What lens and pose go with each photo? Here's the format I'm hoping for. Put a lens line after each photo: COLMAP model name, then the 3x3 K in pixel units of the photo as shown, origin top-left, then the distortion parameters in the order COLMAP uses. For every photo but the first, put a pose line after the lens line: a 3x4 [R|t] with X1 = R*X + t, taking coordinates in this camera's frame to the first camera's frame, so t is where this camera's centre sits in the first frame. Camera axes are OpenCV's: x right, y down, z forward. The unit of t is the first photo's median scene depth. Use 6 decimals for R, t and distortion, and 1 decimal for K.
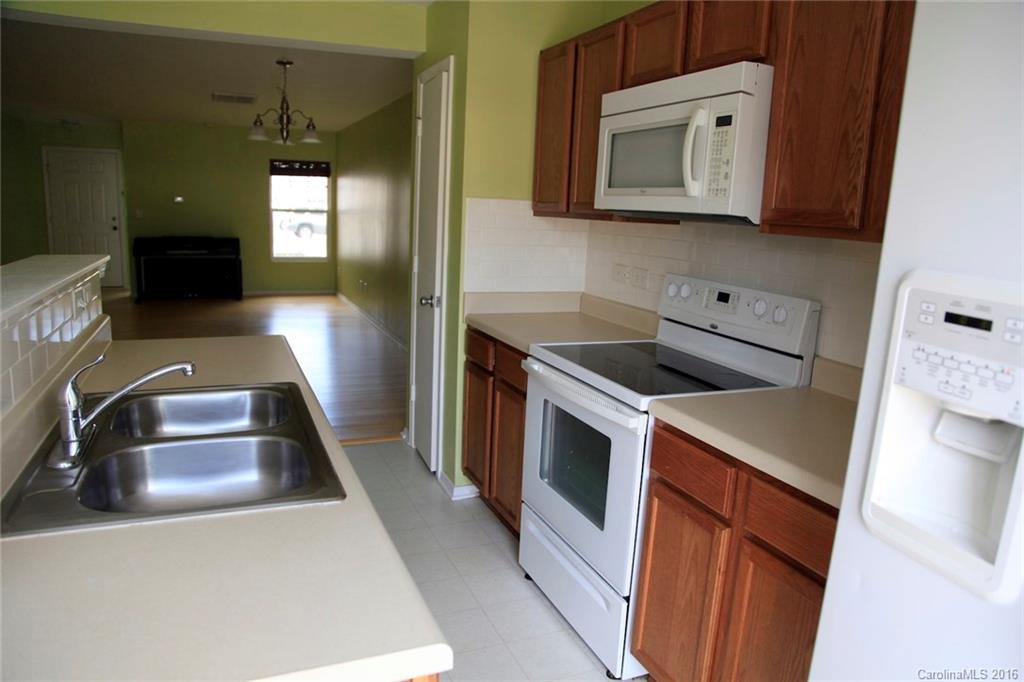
lens RADIAL K [[701.4, 0, 524.0], [0, 701.4, 352.8], [0, 0, 1]] dist [-0.134614, 0.086877]
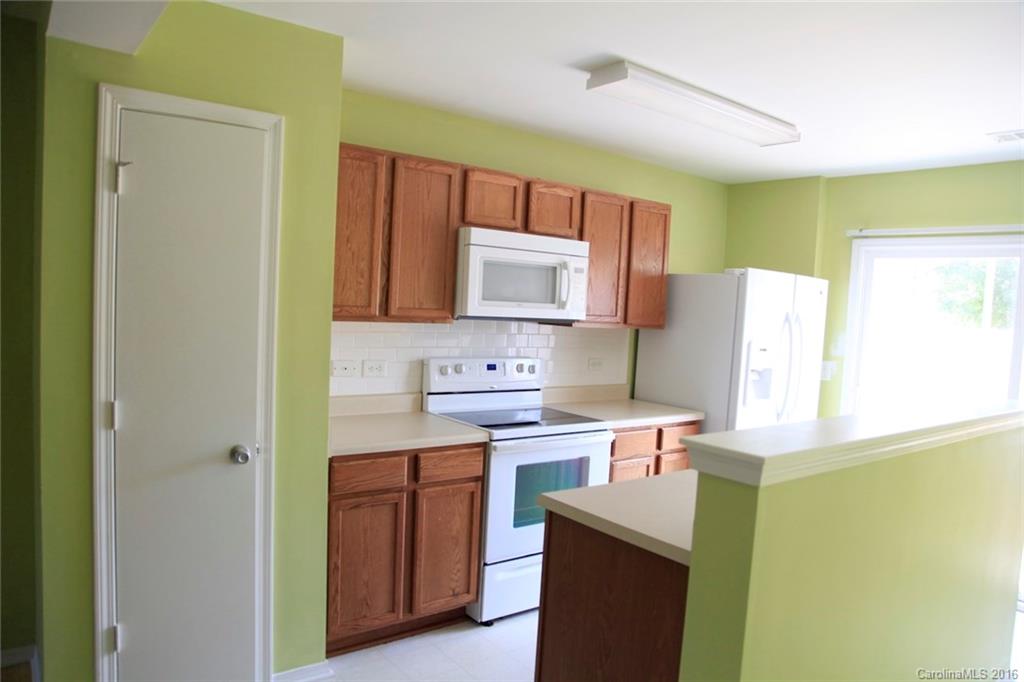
lens RADIAL K [[701.4, 0, 524.0], [0, 701.4, 352.8], [0, 0, 1]] dist [-0.134614, 0.086877]
pose [[-0.237678, -0.130849, 0.962490, -1.240909], [0.131802, 0.977376, 0.165420, -0.363844], [-0.962360, 0.166175, -0.215054, 1.276526]]
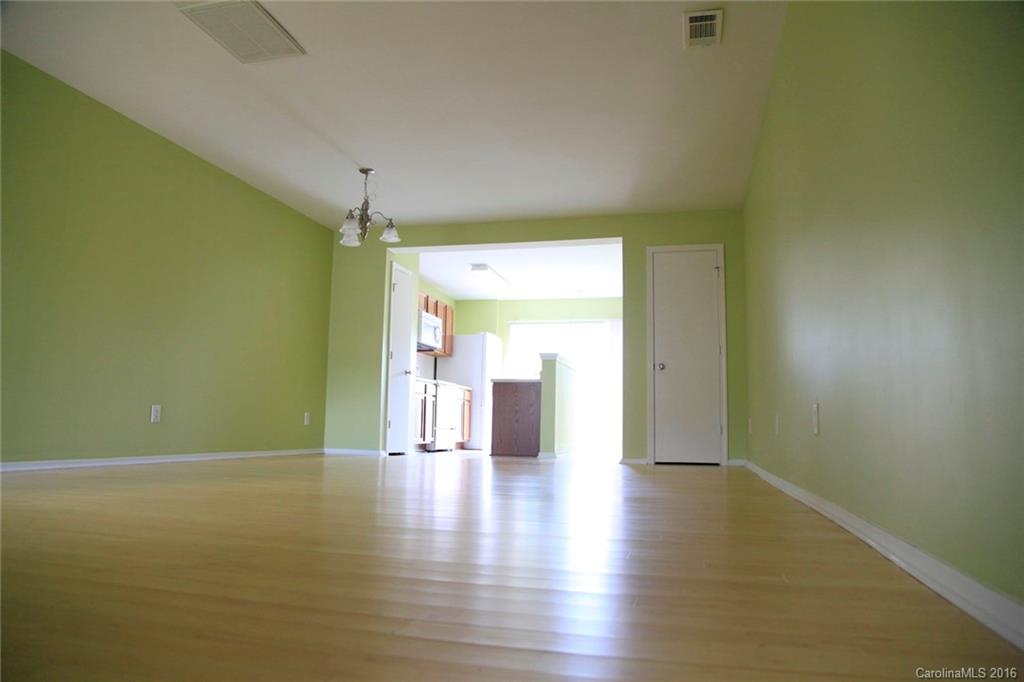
lens RADIAL K [[715.8, 0, 486.3], [0, 715.8, 341.2], [0, 0, 1]] dist [-0.126418, 0.106417]
pose [[-0.758383, 0.016000, 0.651613, -2.727852], [0.074025, 0.995345, 0.061714, -0.442526], [-0.647592, 0.095038, -0.756037, 3.825988]]
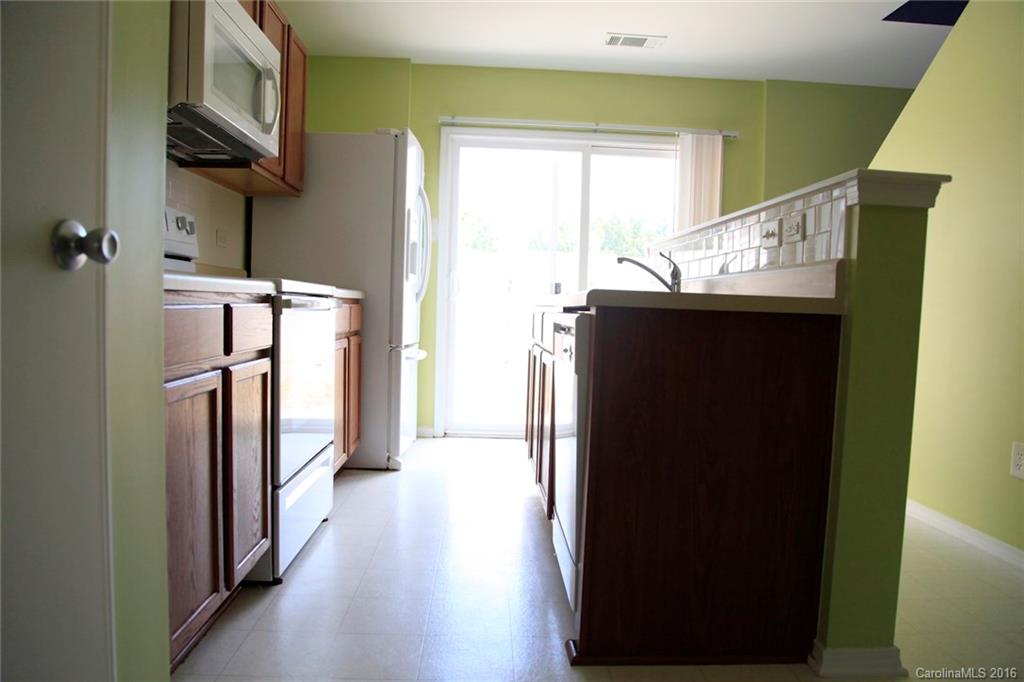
lens RADIAL K [[701.4, 0, 524.0], [0, 701.4, 352.8], [0, 0, 1]] dist [-0.134614, 0.086877]
pose [[-0.931930, -0.097165, 0.349379, -0.569366], [0.000242, 0.963269, 0.268537, -0.150874], [-0.362639, 0.250343, -0.897676, 1.746127]]
